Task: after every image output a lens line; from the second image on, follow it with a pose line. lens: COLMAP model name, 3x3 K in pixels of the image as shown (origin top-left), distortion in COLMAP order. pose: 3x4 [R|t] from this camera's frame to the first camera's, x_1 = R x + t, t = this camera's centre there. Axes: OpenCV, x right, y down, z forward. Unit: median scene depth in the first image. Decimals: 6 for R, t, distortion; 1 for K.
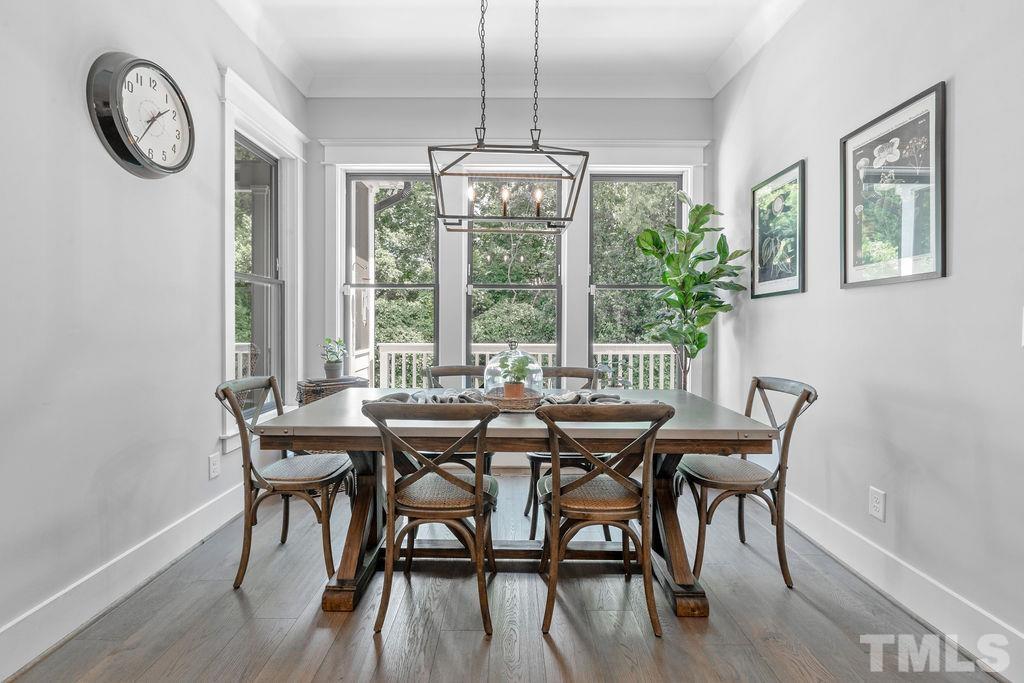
lens RADIAL K [[467.5, 0, 505.0], [0, 467.5, 328.9], [0, 0, 1]] dist [-0.010781, 0.001144]
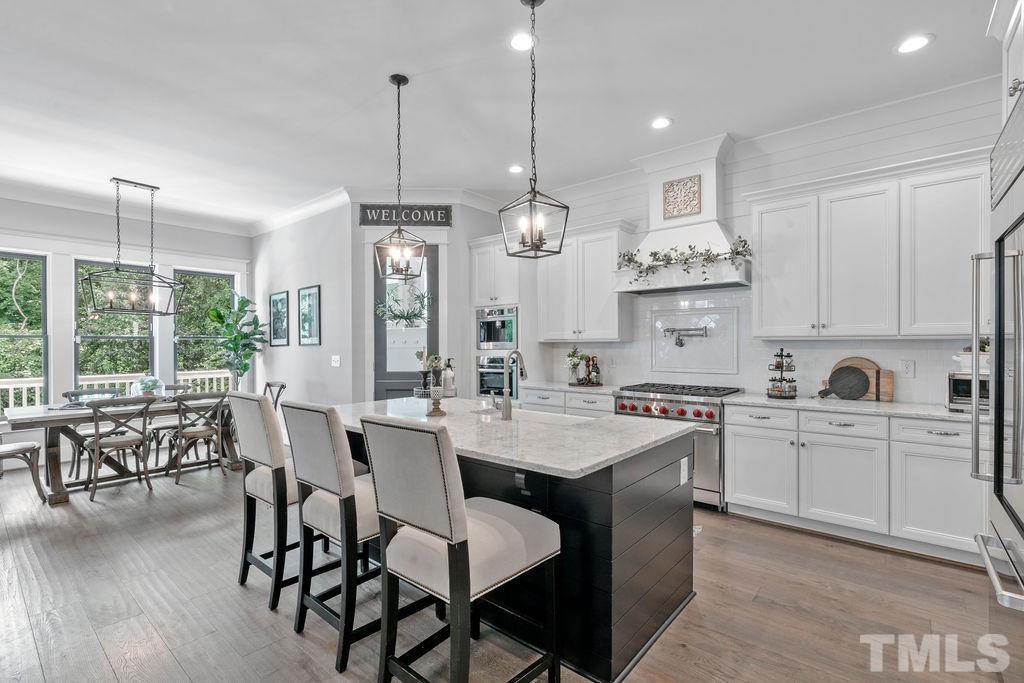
lens RADIAL K [[467.5, 0, 510.5], [0, 467.5, 345.8], [0, 0, 1]] dist [-0.010781, 0.001144]
pose [[0.635337, -0.008071, 0.772192, -0.384556], [0.018434, 0.999819, -0.004716, -0.036212], [-0.772015, 0.017231, 0.635371, -1.108377]]
